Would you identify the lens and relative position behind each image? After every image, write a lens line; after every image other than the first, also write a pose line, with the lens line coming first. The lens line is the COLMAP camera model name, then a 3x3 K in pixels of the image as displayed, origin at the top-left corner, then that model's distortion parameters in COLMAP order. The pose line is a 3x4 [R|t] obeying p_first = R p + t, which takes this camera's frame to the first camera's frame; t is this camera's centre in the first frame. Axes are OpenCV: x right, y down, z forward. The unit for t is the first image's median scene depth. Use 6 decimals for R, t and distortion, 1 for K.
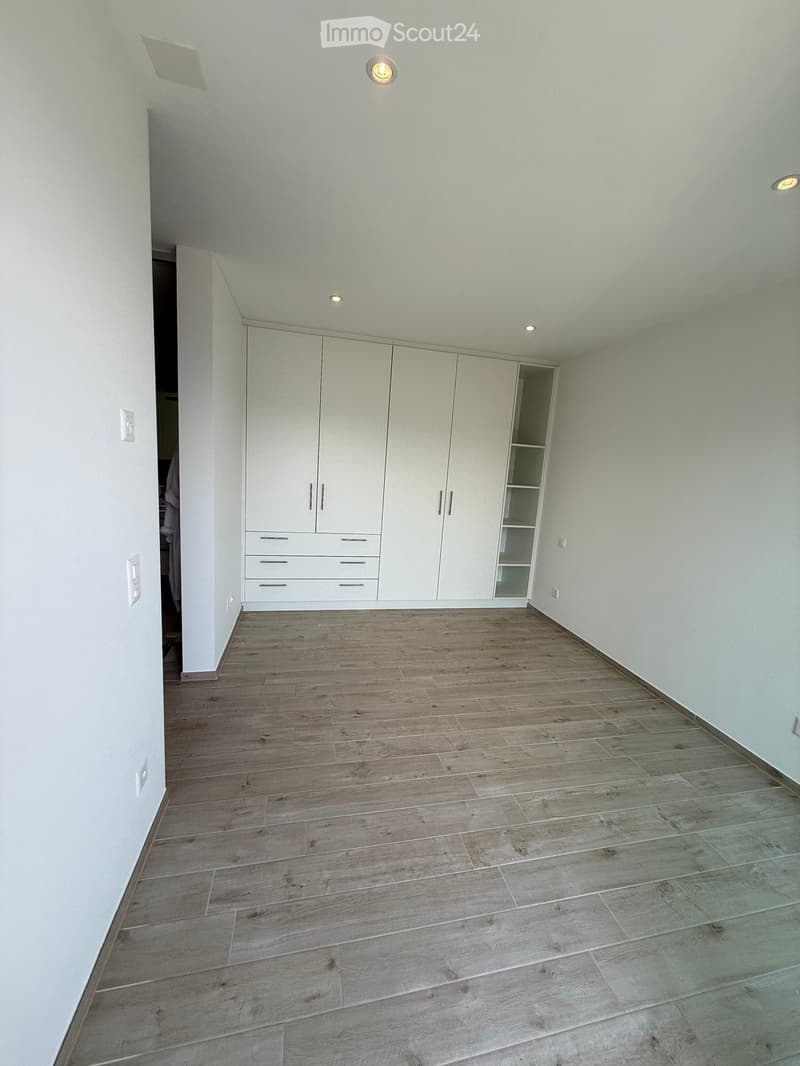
lens RADIAL K [[423.1, 0, 400.4], [0, 423.1, 531.7], [0, 0, 1]] dist [-0.001643, -0.000216]
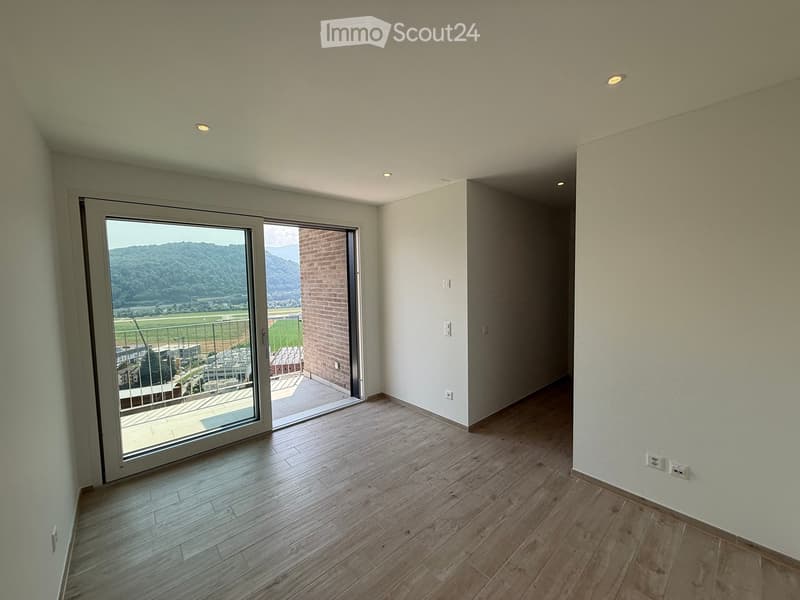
lens RADIAL K [[317.5, 0, 398.5], [0, 317.5, 303.1], [0, 0, 1]] dist [-0.001643, -0.000216]
pose [[-0.875431, -0.008592, -0.483267, 0.443912], [-0.112549, 0.975982, 0.186528, -0.248894], [0.470057, 0.217683, -0.855371, 1.429006]]
